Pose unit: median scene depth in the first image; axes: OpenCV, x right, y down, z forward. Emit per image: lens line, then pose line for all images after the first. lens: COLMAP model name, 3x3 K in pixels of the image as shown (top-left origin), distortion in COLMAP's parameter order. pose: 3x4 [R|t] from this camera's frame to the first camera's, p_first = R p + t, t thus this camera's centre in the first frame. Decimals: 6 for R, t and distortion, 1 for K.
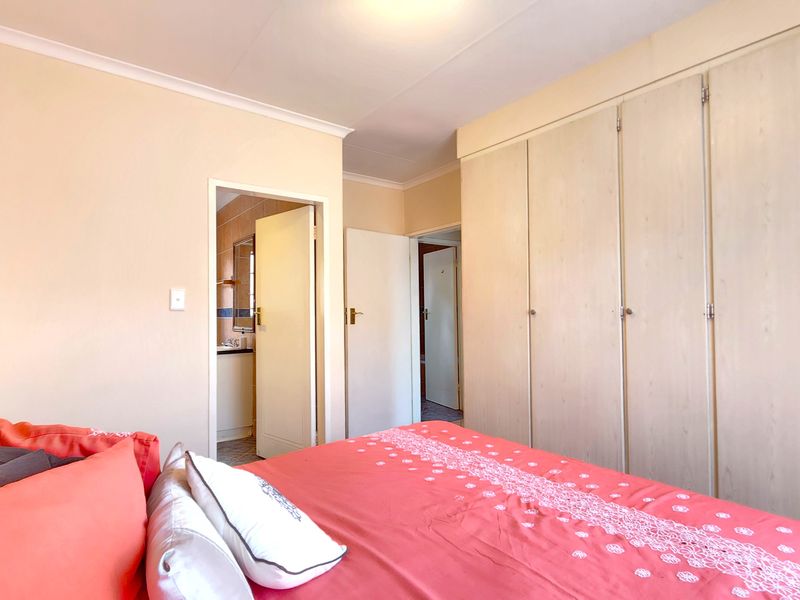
lens RADIAL K [[433.5, 0, 401.2], [0, 433.5, 302.2], [0, 0, 1]] dist [-0.000818, -0.000486]
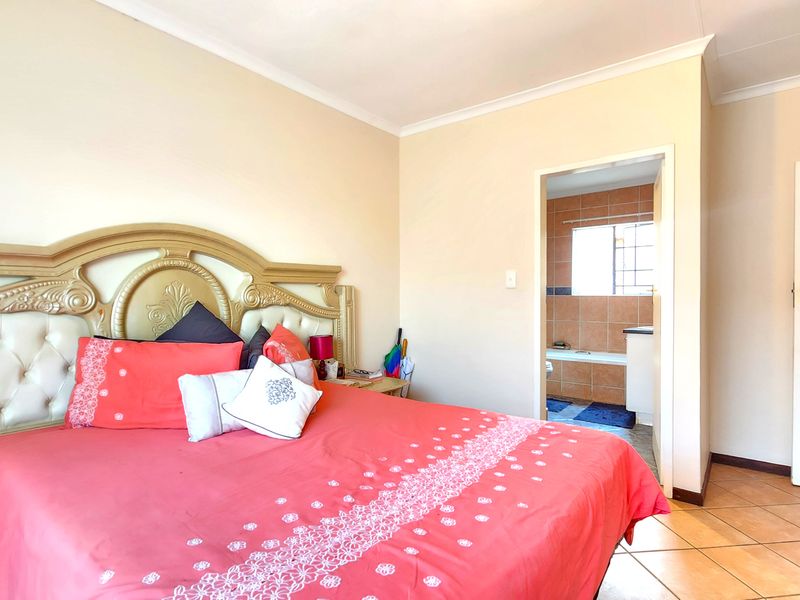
lens RADIAL K [[433.5, 0, 395.7], [0, 433.5, 302.5], [0, 0, 1]] dist [-0.000818, -0.000486]
pose [[0.253589, 0.028616, -0.966889, 0.578532], [0.019189, 0.999217, 0.034606, 0.010812], [0.967122, -0.027330, 0.252841, 0.375850]]
